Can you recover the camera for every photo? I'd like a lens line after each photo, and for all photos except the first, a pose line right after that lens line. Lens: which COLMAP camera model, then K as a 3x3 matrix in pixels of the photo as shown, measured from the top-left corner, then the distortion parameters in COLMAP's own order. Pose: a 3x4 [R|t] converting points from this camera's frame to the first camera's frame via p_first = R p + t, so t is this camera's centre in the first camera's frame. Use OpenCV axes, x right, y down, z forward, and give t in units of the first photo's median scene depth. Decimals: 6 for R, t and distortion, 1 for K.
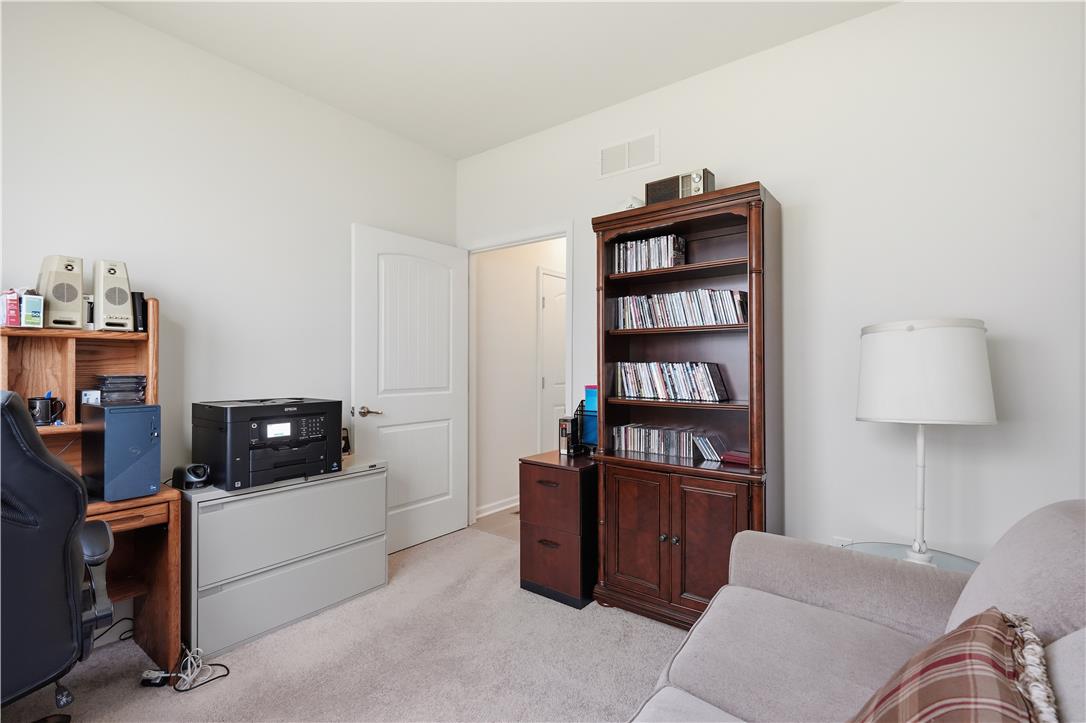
lens RADIAL K [[489.0, 0, 543.0], [0, 489.0, 361.5], [0, 0, 1]] dist [0.000729, 0.000231]
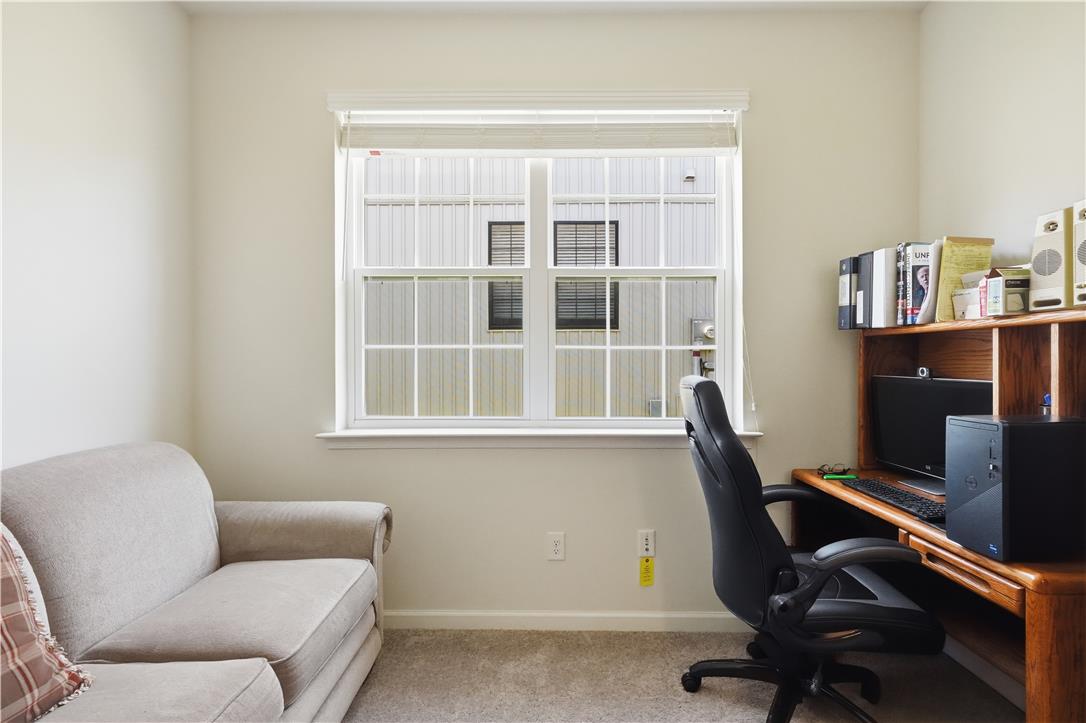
lens RADIAL K [[489.0, 0, 543.0], [0, 489.0, 361.5], [0, 0, 1]] dist [0.000729, 0.000231]
pose [[-0.791392, -0.001598, -0.611307, 0.078590], [0.003304, 0.999971, -0.006891, 0.011611], [0.611300, -0.007473, -0.791363, 1.134589]]
